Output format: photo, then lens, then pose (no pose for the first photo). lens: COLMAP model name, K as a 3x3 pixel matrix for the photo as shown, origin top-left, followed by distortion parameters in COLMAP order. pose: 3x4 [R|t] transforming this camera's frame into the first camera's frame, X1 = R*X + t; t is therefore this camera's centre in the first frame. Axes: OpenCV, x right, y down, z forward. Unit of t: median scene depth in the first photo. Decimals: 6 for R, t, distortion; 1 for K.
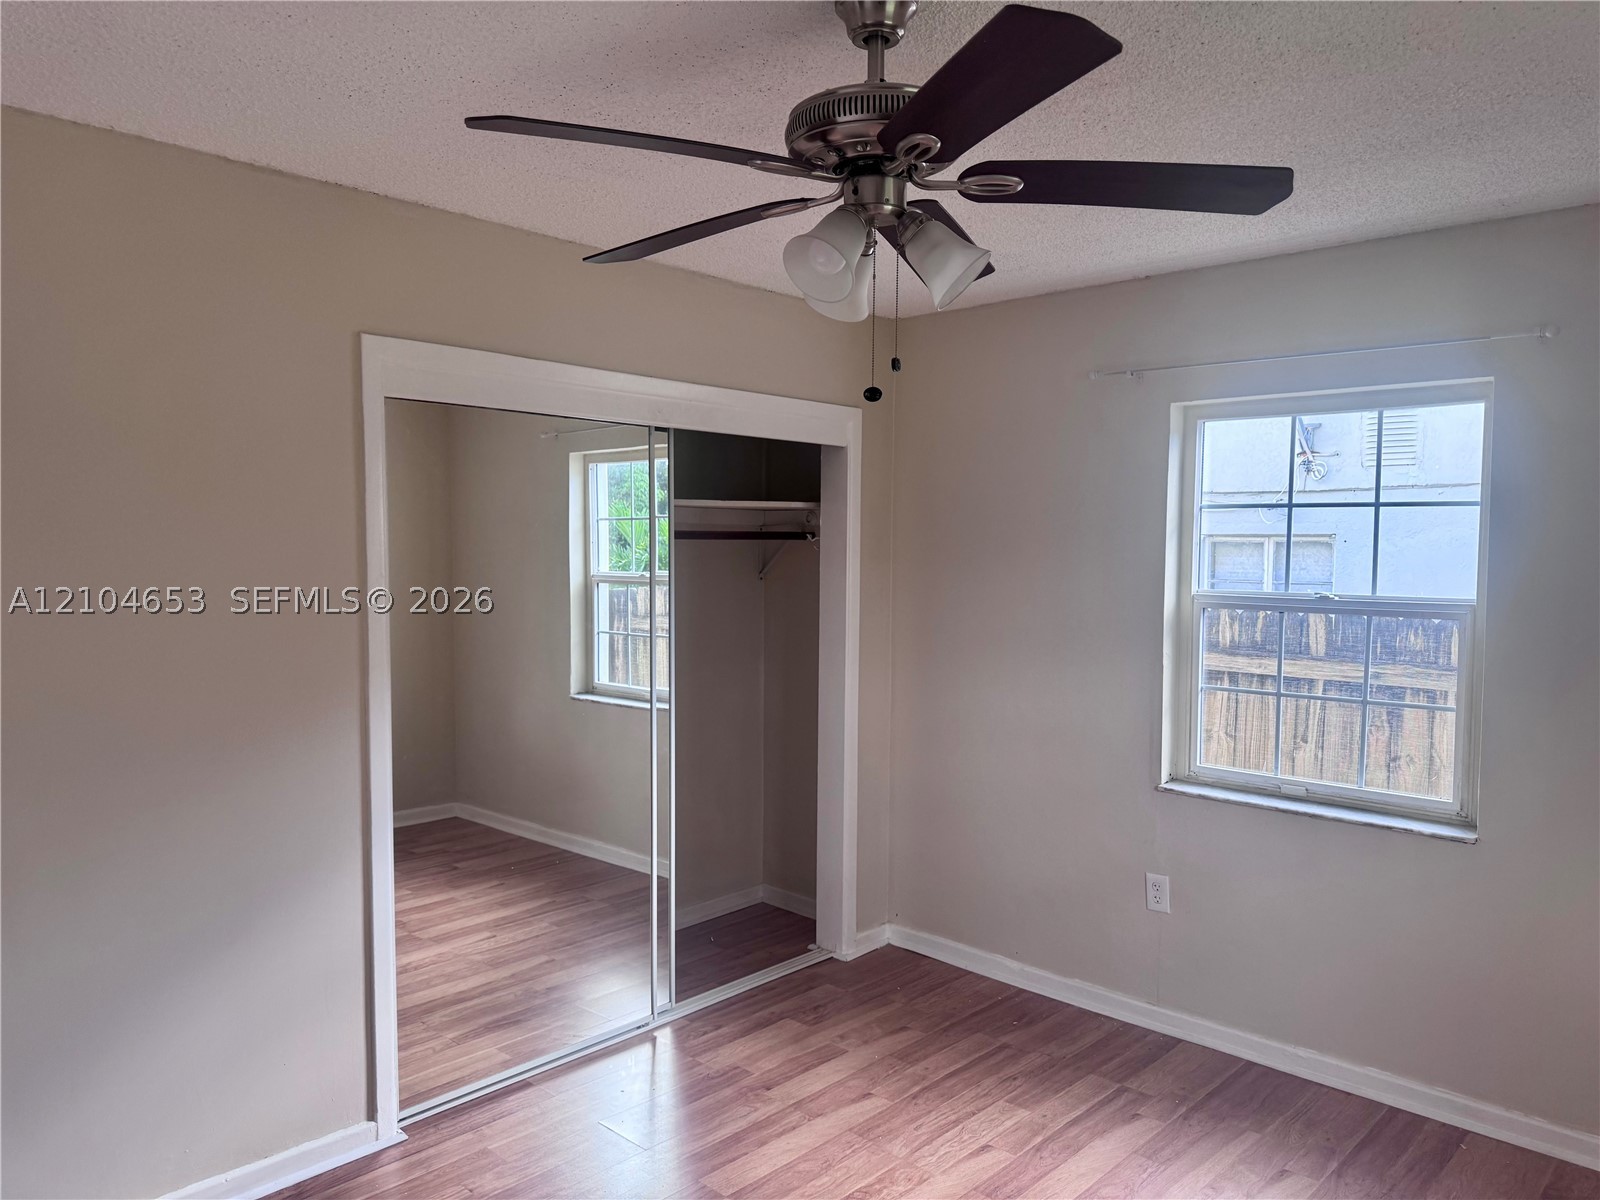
lens RADIAL K [[1143.1, 0, 807.6], [0, 1143.1, 598.9], [0, 0, 1]] dist [0.003805, -0.009456]
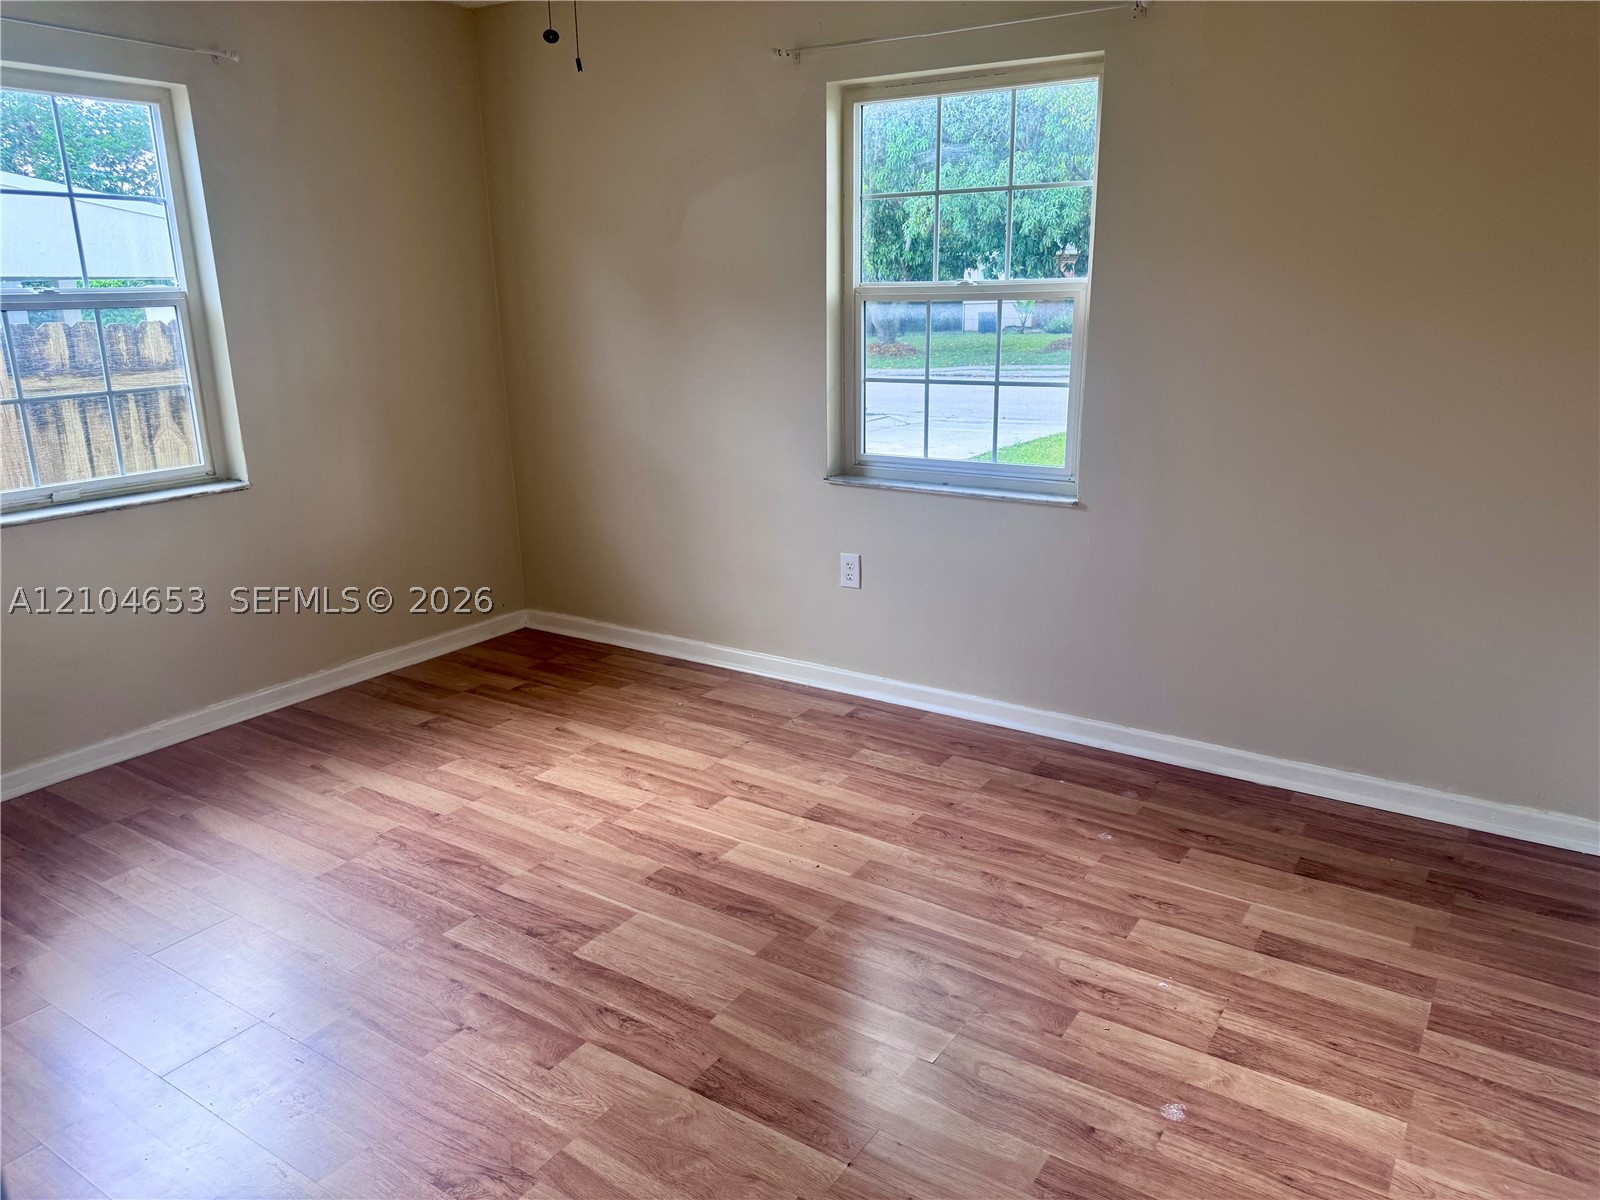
lens RADIAL K [[1133.5, 0, 799.3], [0, 1133.5, 581.2], [0, 0, 1]] dist [0.120356, -0.156610]
pose [[-0.164157, -0.254687, 0.952988, -0.697983], [0.061095, 0.961615, 0.267516, 0.009744], [-0.984540, 0.102137, -0.142296, 0.565256]]
